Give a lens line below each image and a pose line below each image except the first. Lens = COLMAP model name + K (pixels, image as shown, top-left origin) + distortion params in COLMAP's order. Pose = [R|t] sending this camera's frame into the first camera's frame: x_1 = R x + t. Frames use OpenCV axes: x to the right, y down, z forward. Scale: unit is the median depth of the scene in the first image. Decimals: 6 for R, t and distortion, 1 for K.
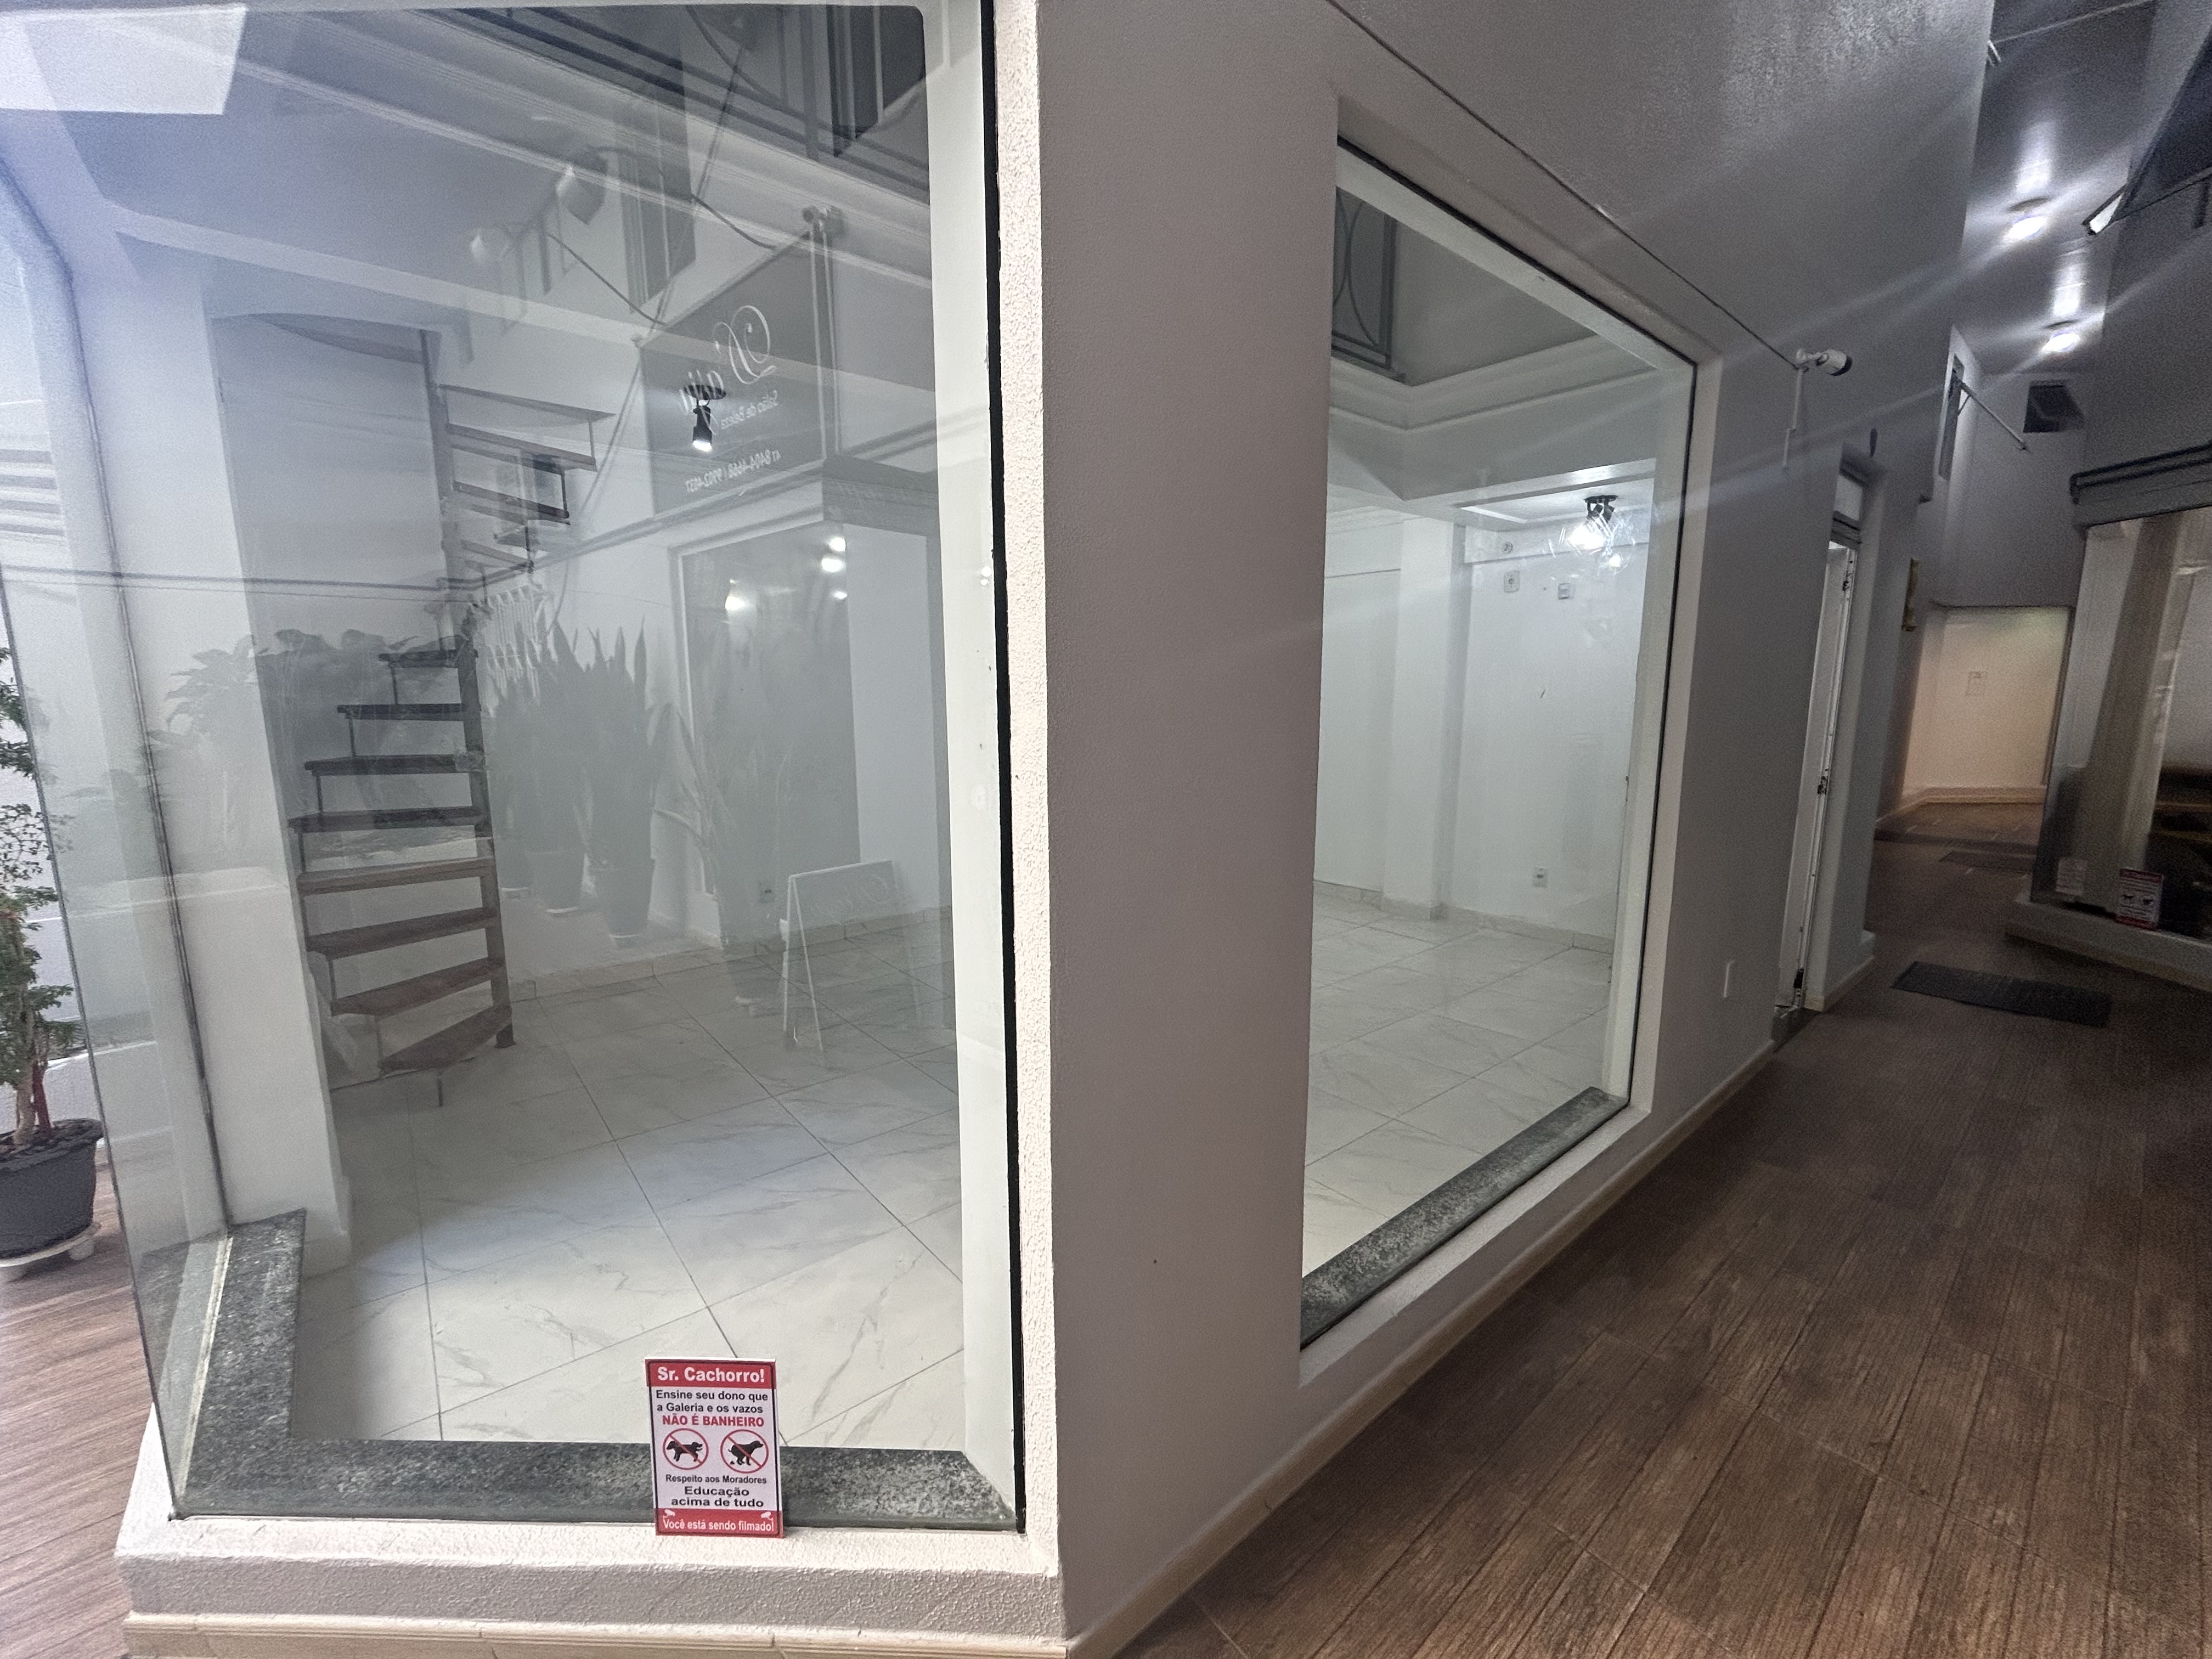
lens RADIAL K [[896.9, 0, 1101.8], [0, 896.9, 825.7], [0, 0, 1]] dist [0.009461, -0.003814]
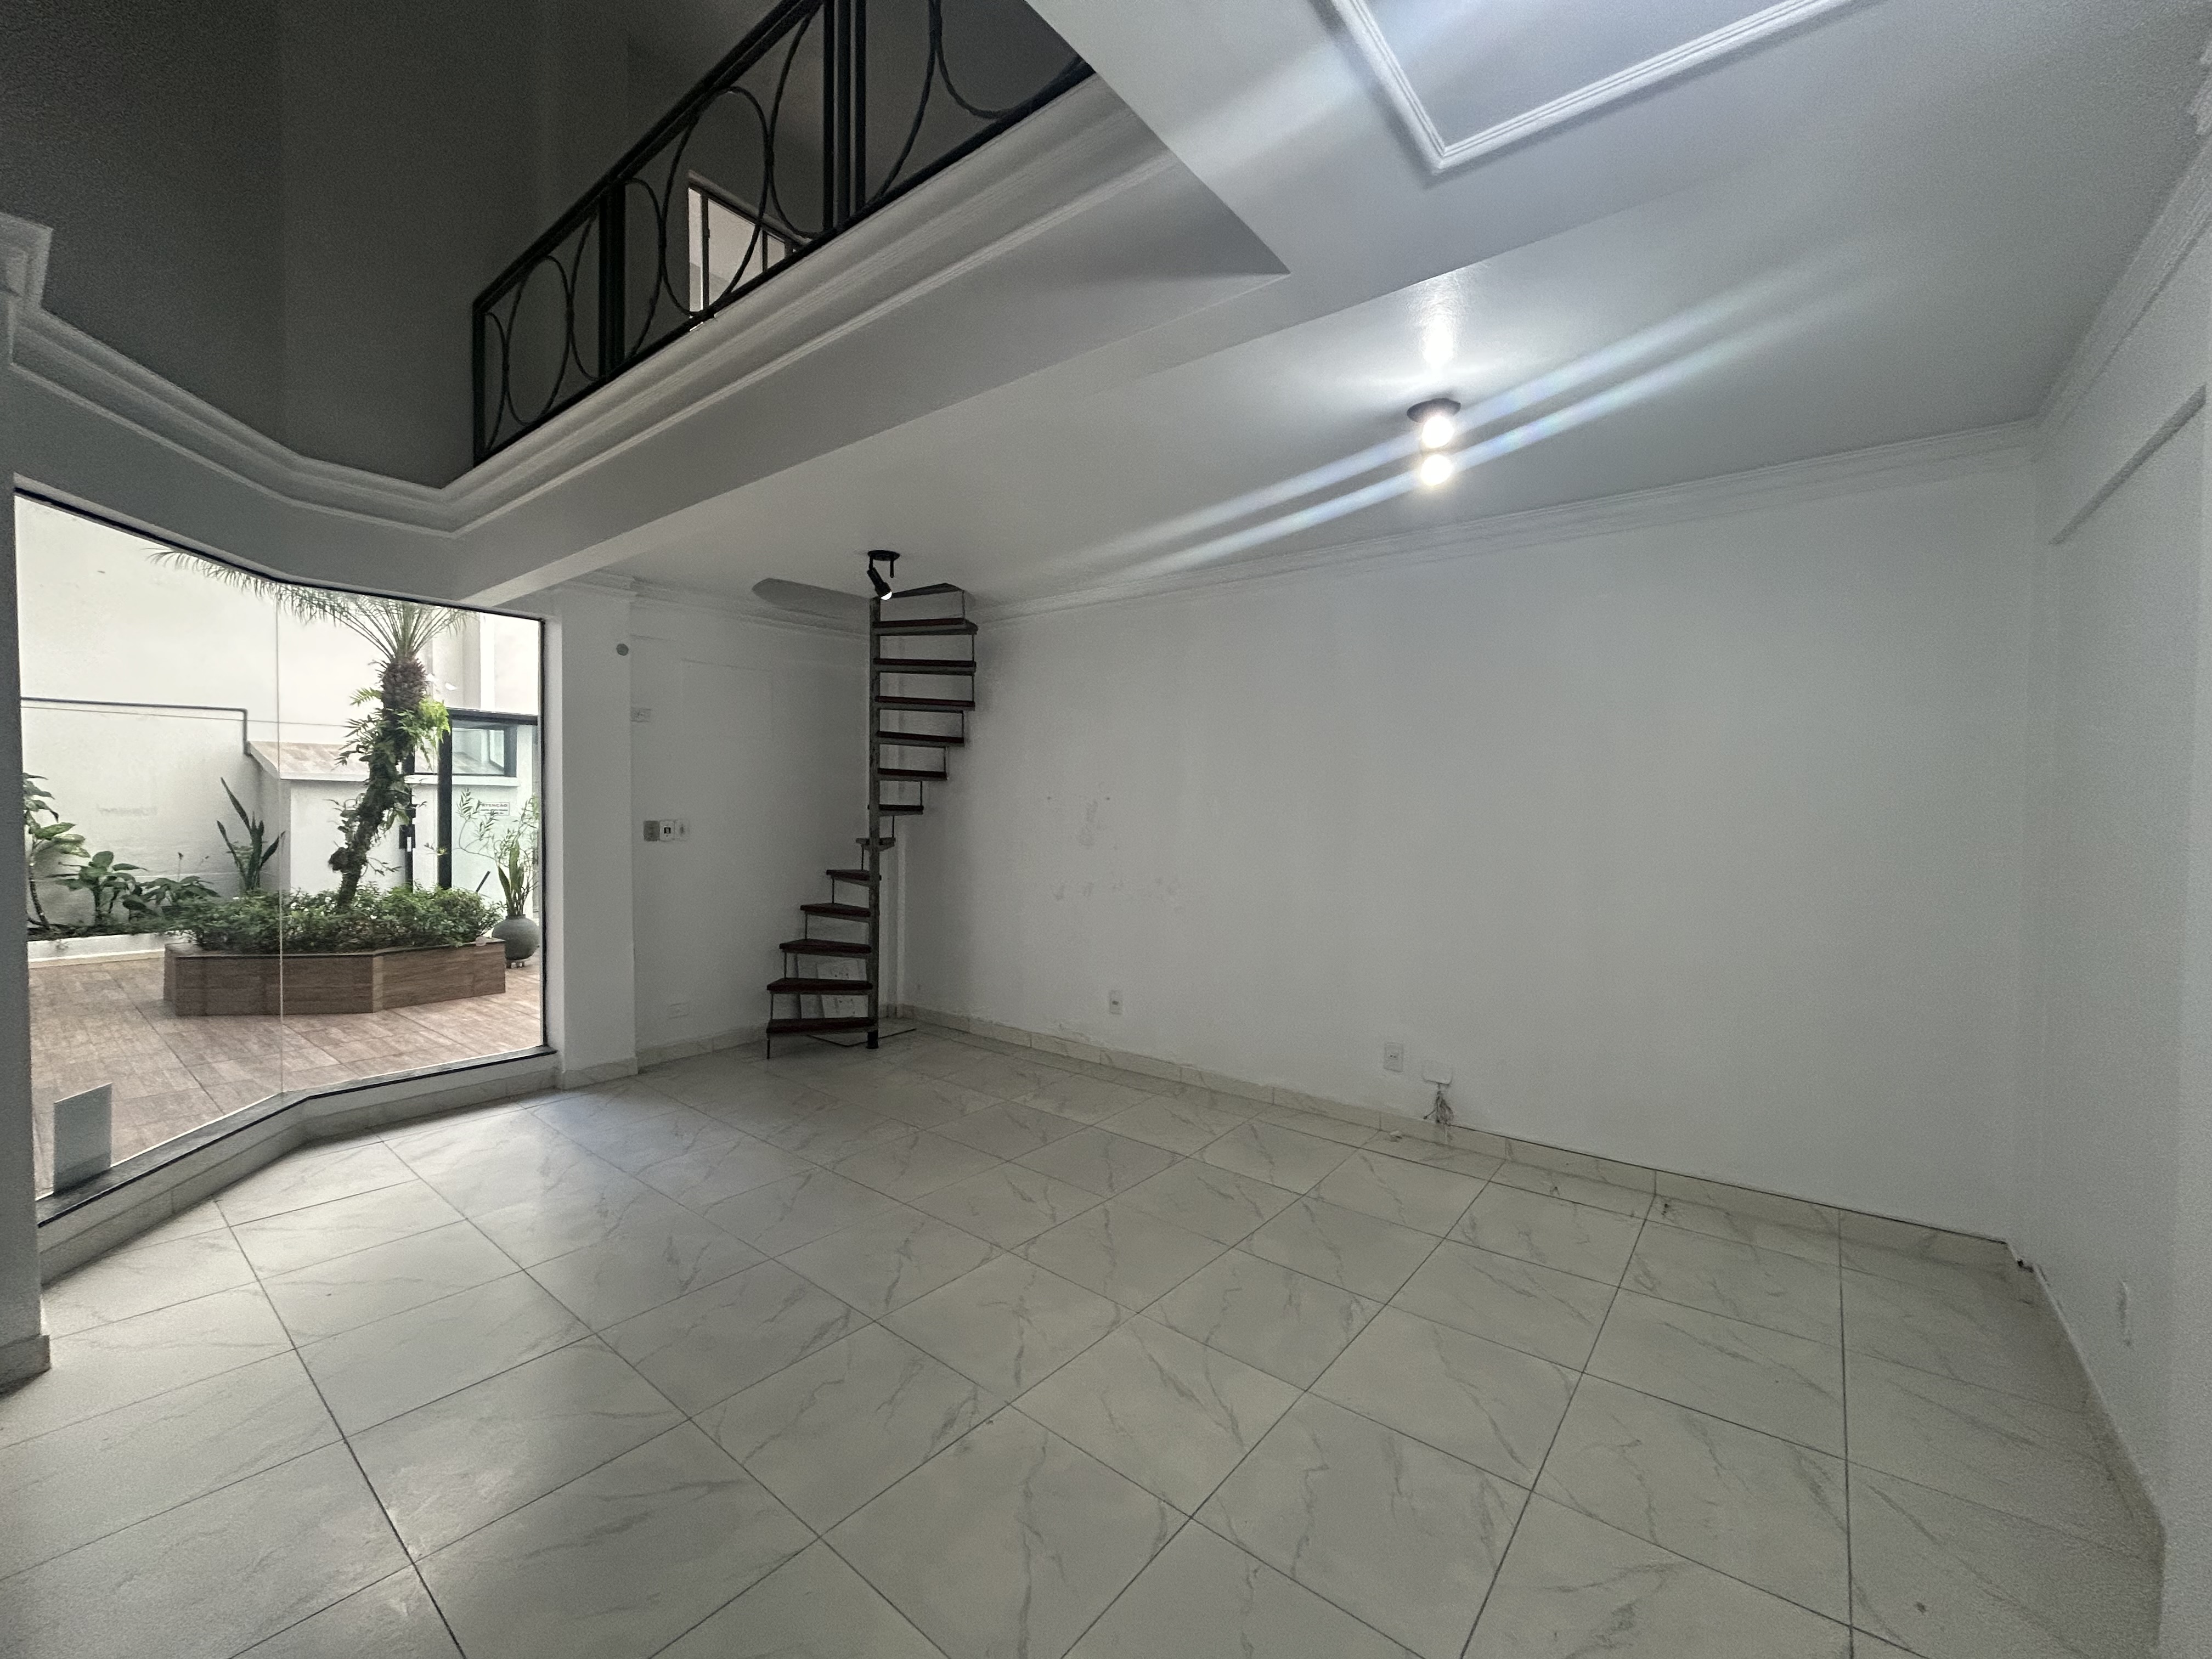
lens RADIAL K [[896.9, 0, 1101.8], [0, 896.9, 825.7], [0, 0, 1]] dist [0.009461, -0.003814]
pose [[0.194978, 0.038289, -0.980060, 1.989389], [-0.162147, 0.986747, 0.006292, -0.421105], [0.967312, 0.157687, 0.198603, 2.616846]]
